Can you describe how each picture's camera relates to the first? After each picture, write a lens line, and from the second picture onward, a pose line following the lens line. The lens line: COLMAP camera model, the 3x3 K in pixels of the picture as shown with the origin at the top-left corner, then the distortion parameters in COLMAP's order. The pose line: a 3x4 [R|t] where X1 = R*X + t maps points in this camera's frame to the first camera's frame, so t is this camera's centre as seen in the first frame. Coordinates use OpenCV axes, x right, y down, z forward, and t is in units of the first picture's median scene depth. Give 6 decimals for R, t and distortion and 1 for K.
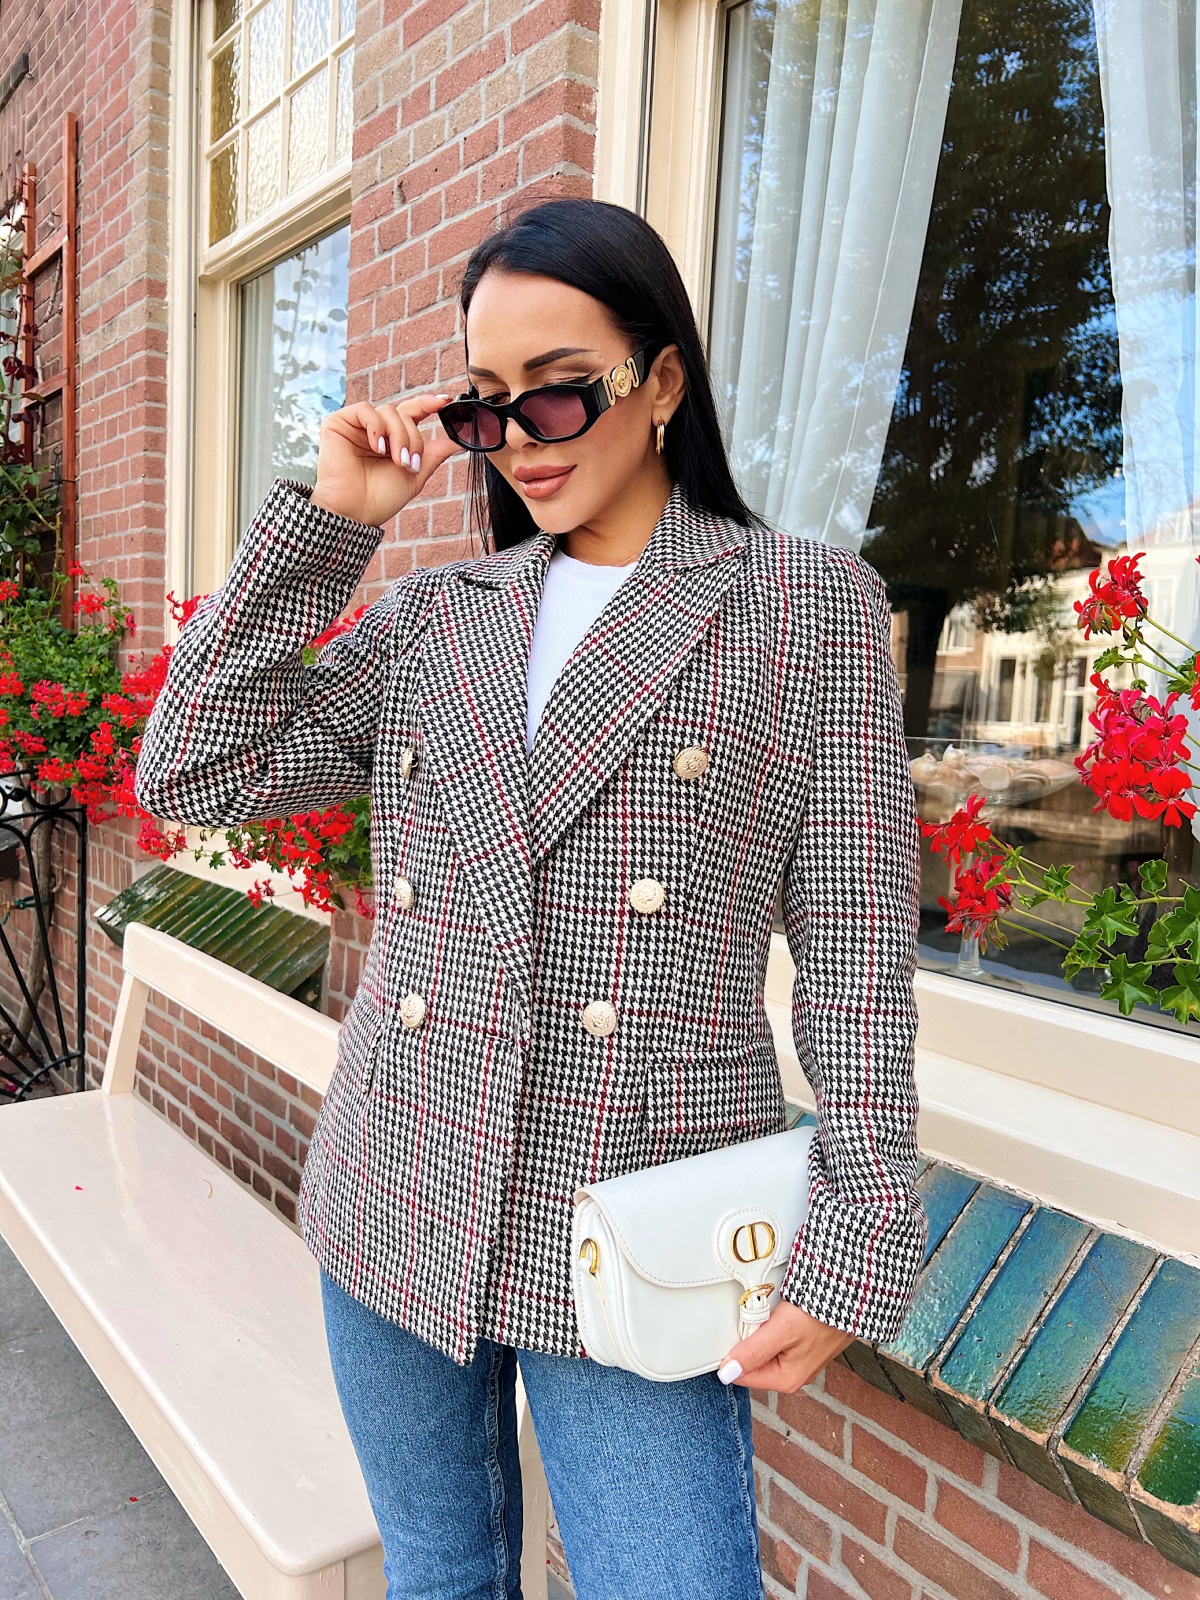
lens RADIAL K [[1188.7, 0, 595.4], [0, 1188.7, 811.2], [0, 0, 1]] dist [0.029765, -0.053804]
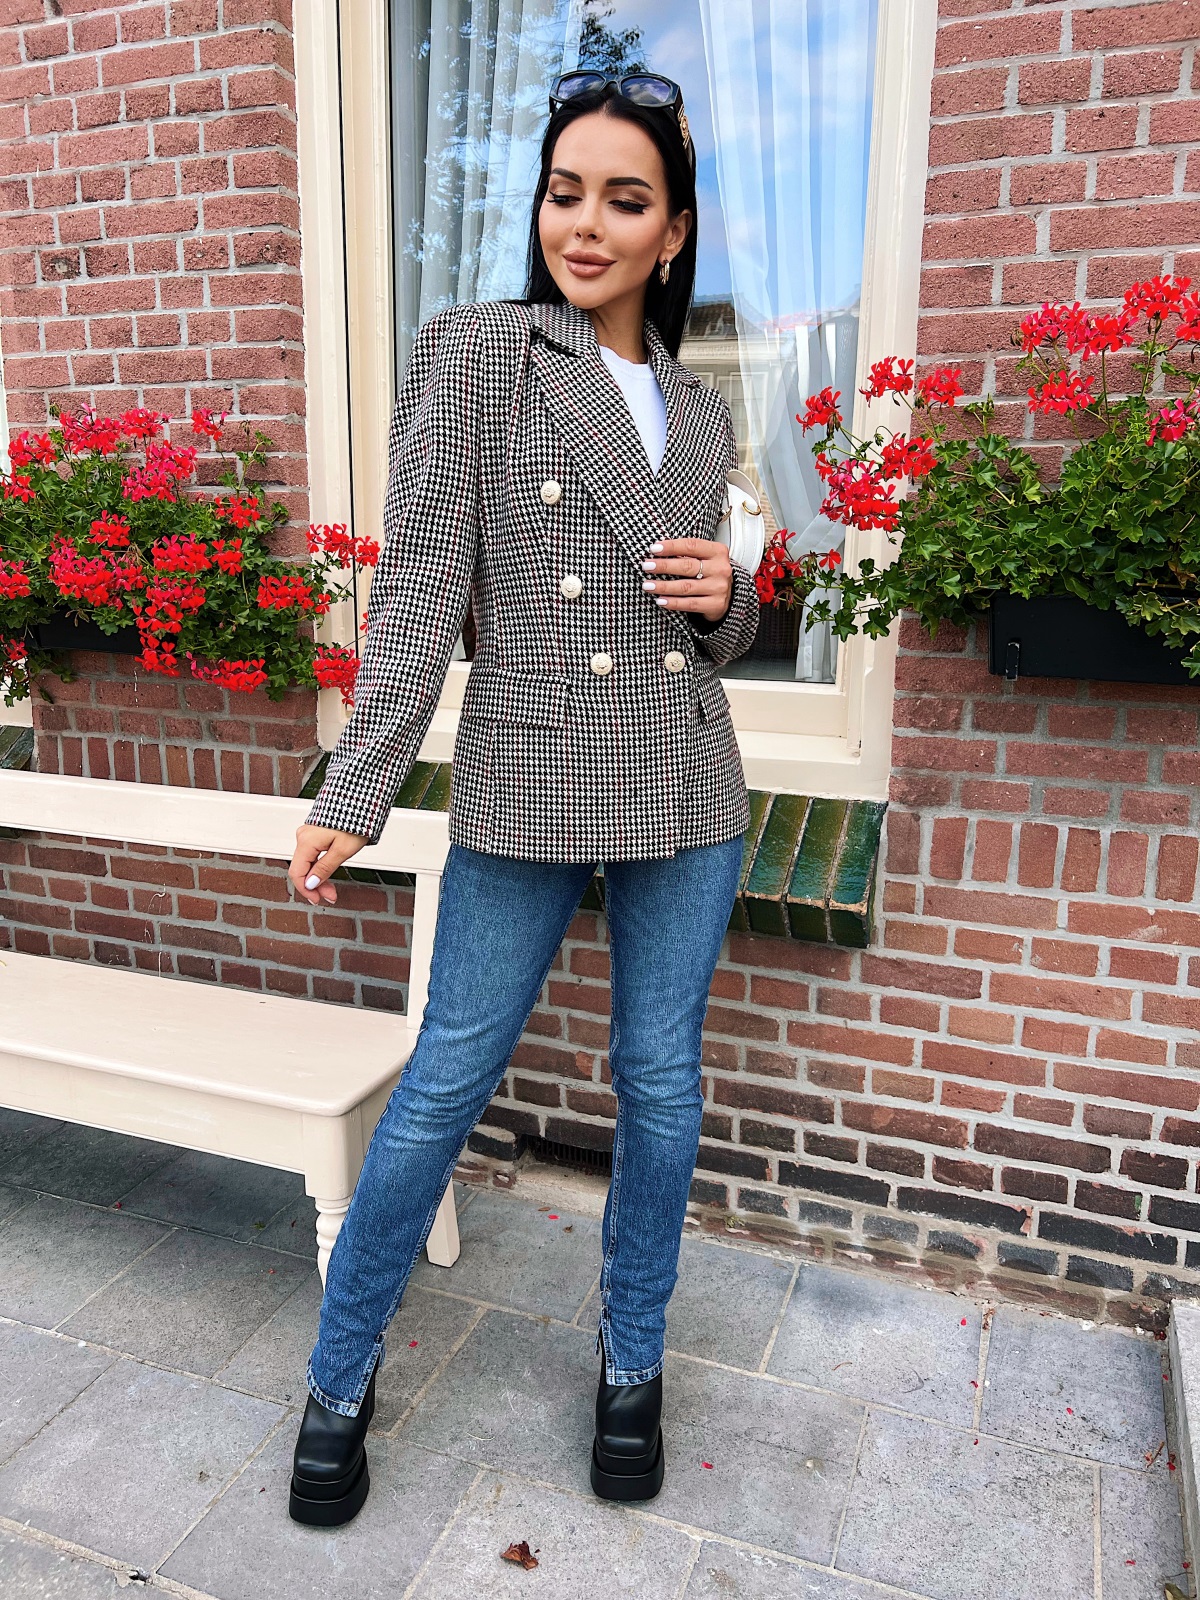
lens RADIAL K [[1145.1, 0, 594.9], [0, 1145.1, 779.1], [0, 0, 1]] dist [0.063021, -0.076586]
pose [[0.866125, -0.140042, 0.479807, -0.698598], [0.075804, 0.985647, 0.150844, 0.070339], [-0.494045, -0.094279, 0.864310, -0.358388]]
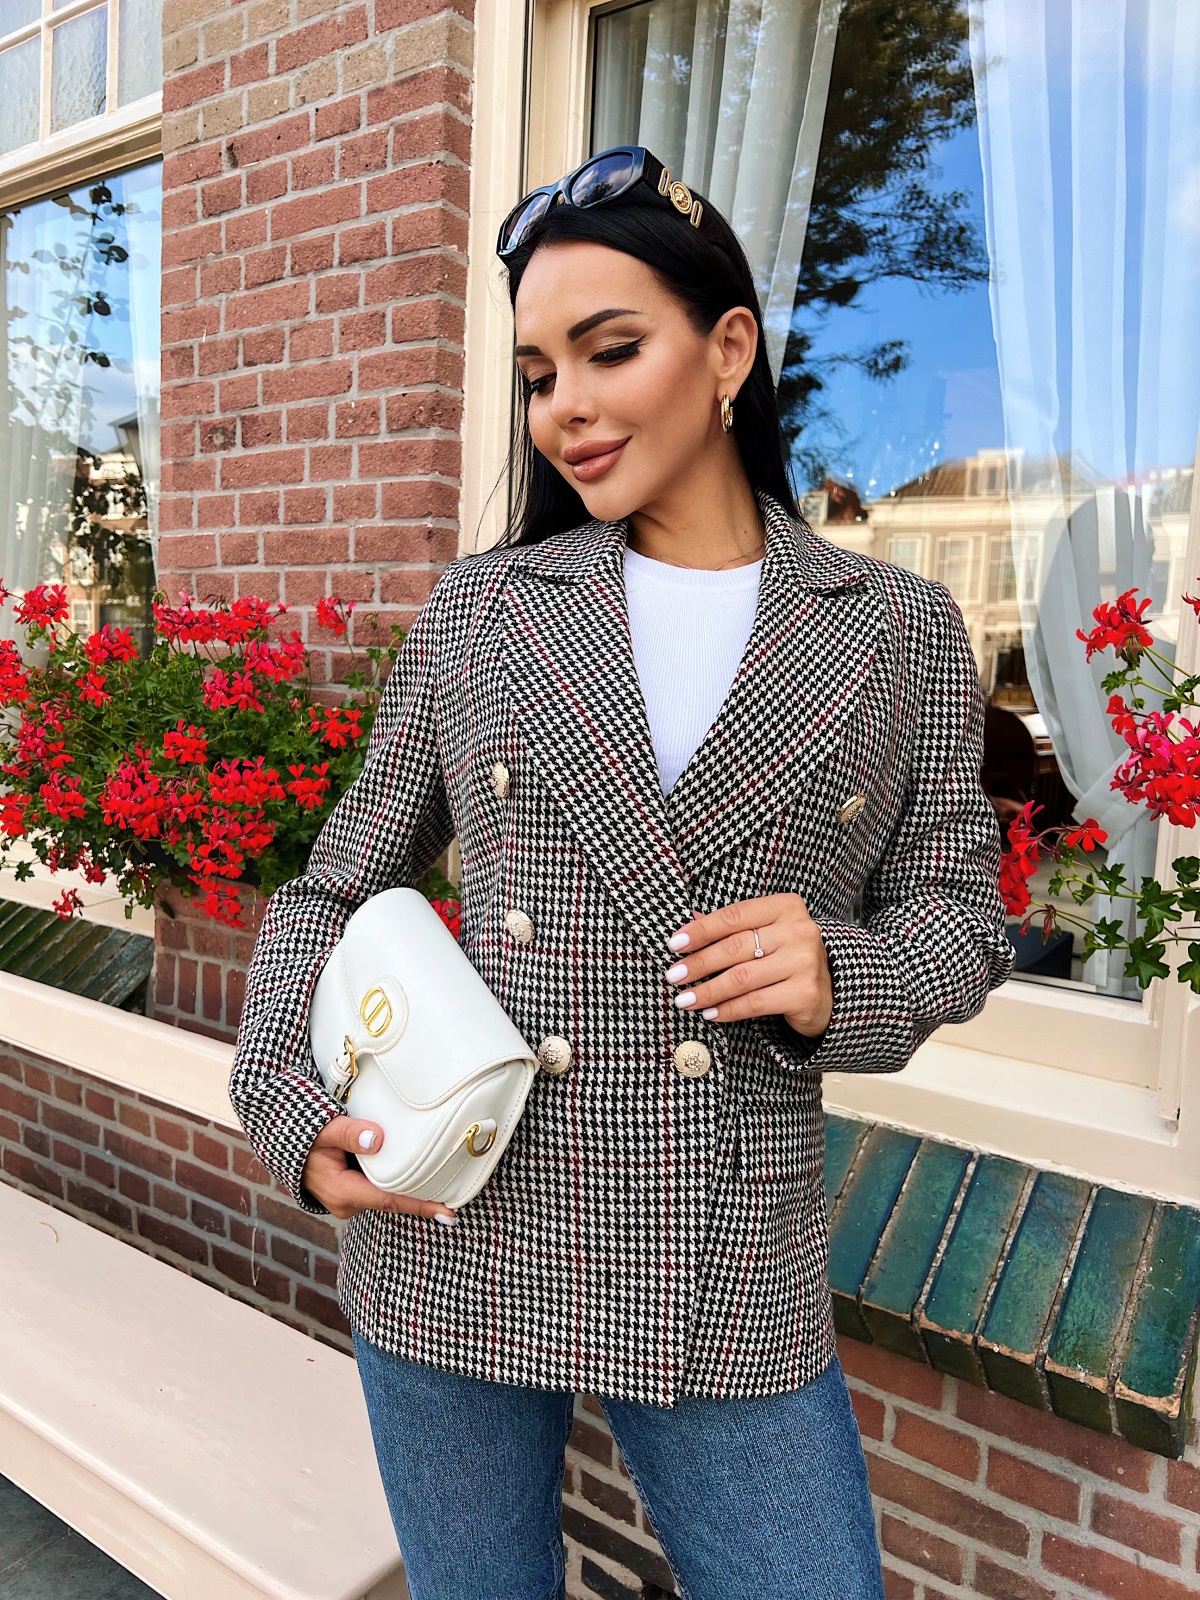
lens RADIAL K [[1188.9, 0, 600.0], [0, 1188.9, 800.0], [0, 0, 1]] dist [0.025598, -0.046786]
pose [[0.962343, -0.034832, 0.269598, -0.324191], [0.029846, 0.999300, 0.022573, -0.048426], [-0.270195, -0.013676, 0.962708, 0.019438]]
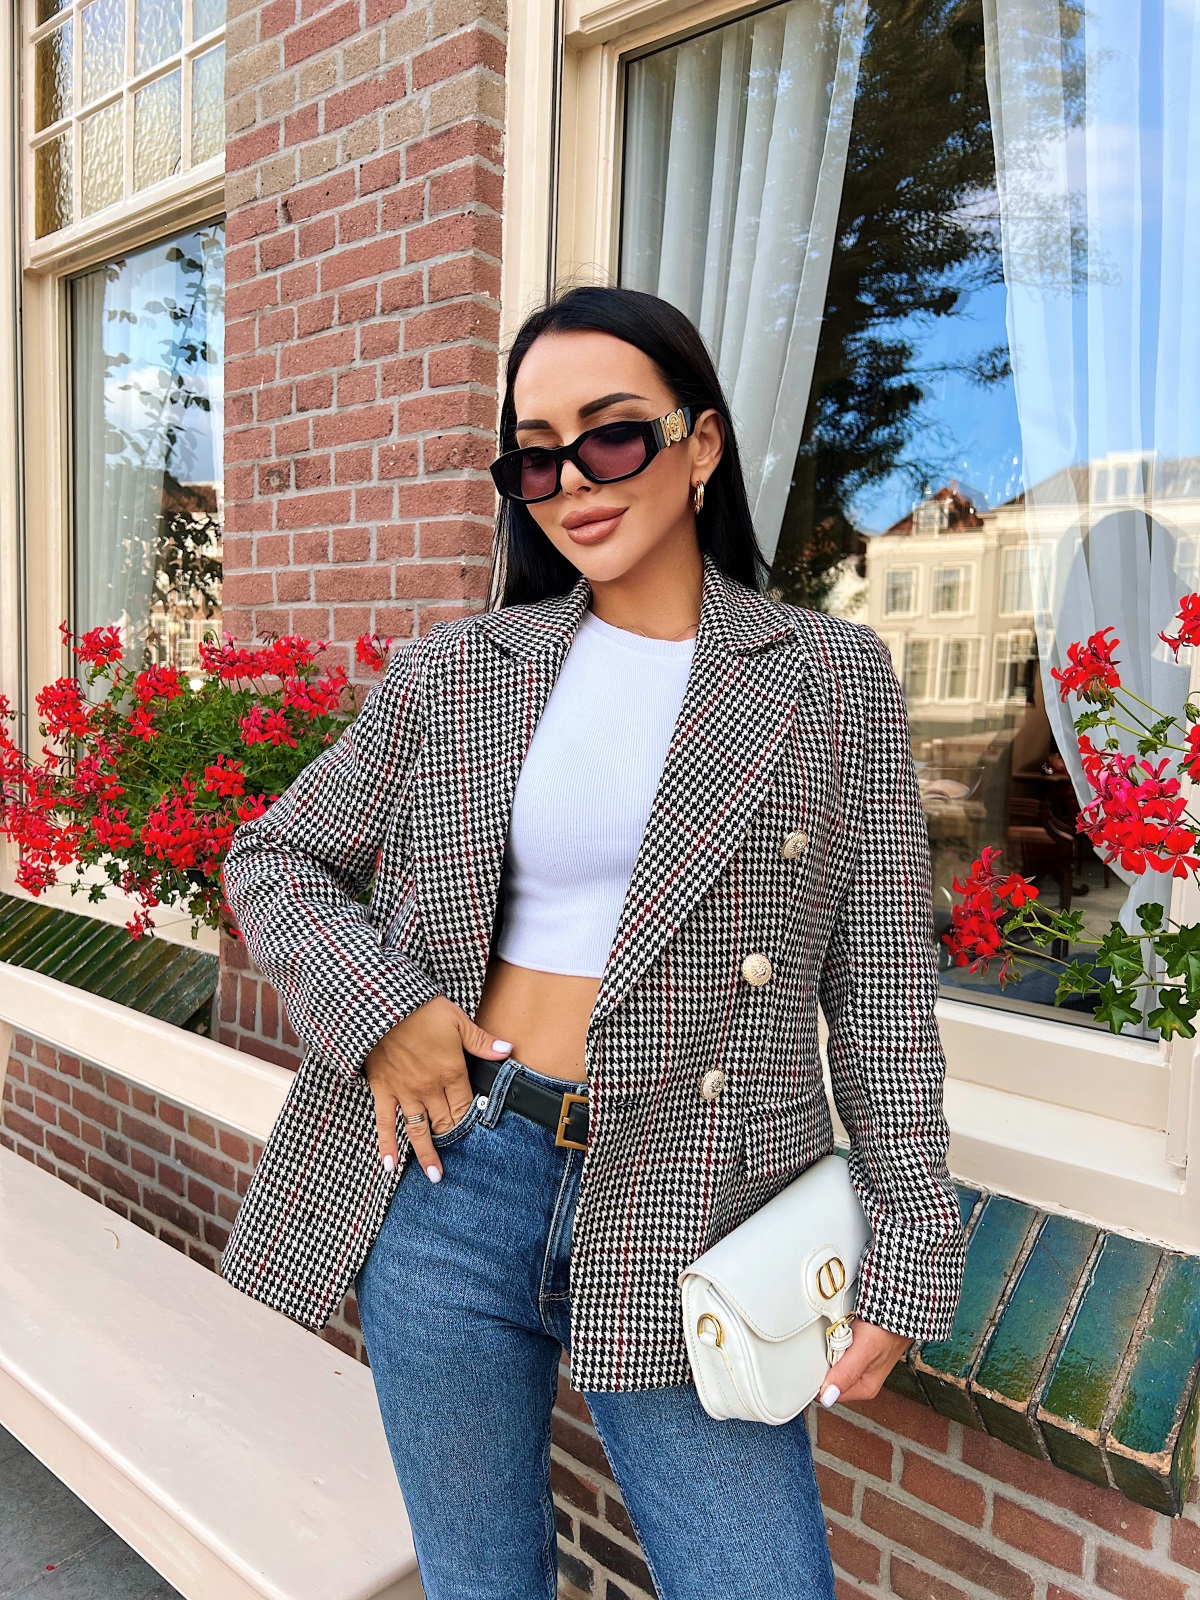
lens RADIAL K [[1188.9, 0, 600.0], [0, 1188.9, 800.0], [0, 0, 1]] dist [0.025598, -0.046786]
pose [[0.983414, -0.031478, 0.178624, -0.207940], [0.030477, 0.999501, 0.008349, -0.069767], [-0.178797, -0.002766, 0.983882, -0.034810]]
